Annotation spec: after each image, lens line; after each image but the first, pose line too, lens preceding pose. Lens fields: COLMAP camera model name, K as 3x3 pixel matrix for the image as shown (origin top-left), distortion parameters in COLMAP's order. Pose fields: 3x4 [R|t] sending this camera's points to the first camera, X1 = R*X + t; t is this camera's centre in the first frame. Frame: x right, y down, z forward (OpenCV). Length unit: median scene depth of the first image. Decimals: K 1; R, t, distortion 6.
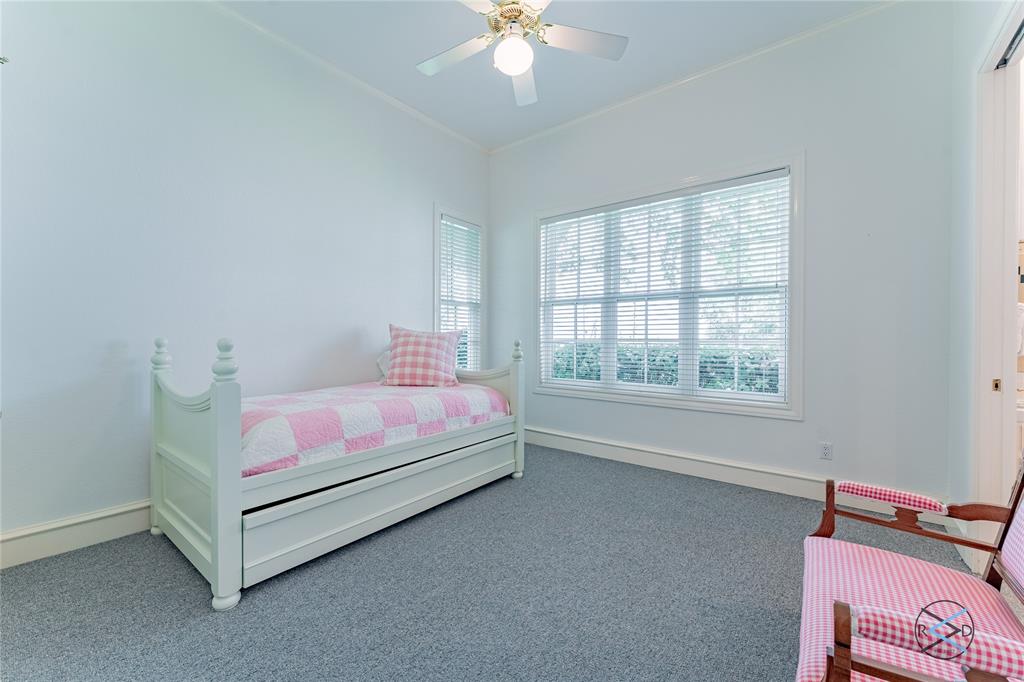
lens RADIAL K [[412.3, 0, 493.4], [0, 412.3, 336.8], [0, 0, 1]] dist [0.003317, 0.000404]
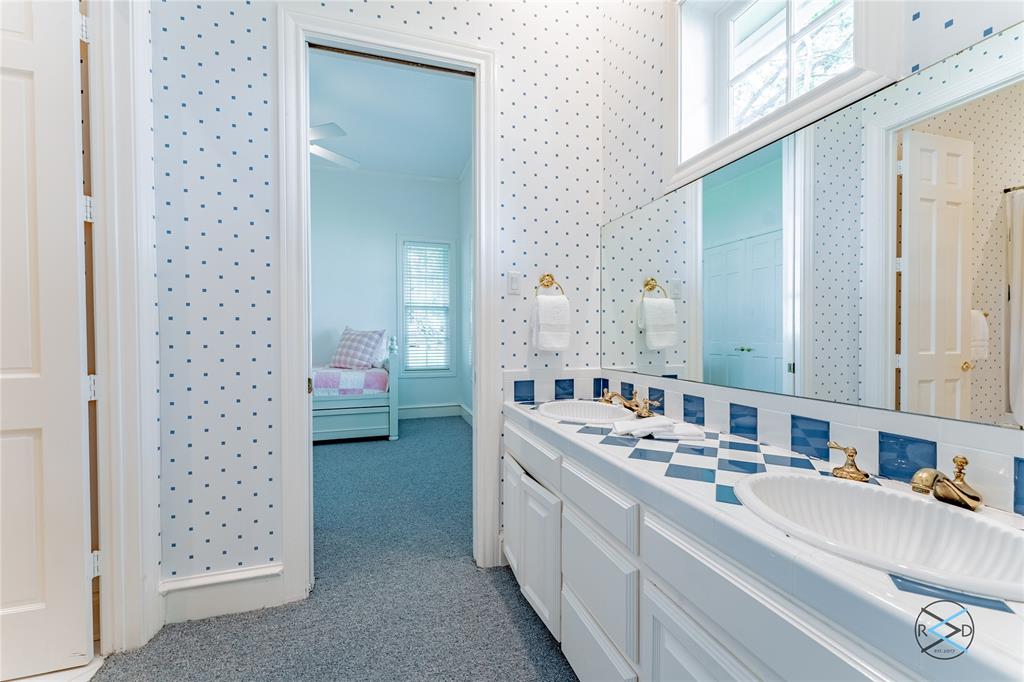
lens RADIAL K [[412.3, 0, 509.4], [0, 412.3, 341.4], [0, 0, 1]] dist [0.003317, 0.000404]
pose [[0.834380, 0.007724, -0.551135, 1.113950], [0.004336, 0.999779, 0.020577, -0.003743], [0.551172, -0.019559, 0.834162, 0.100090]]
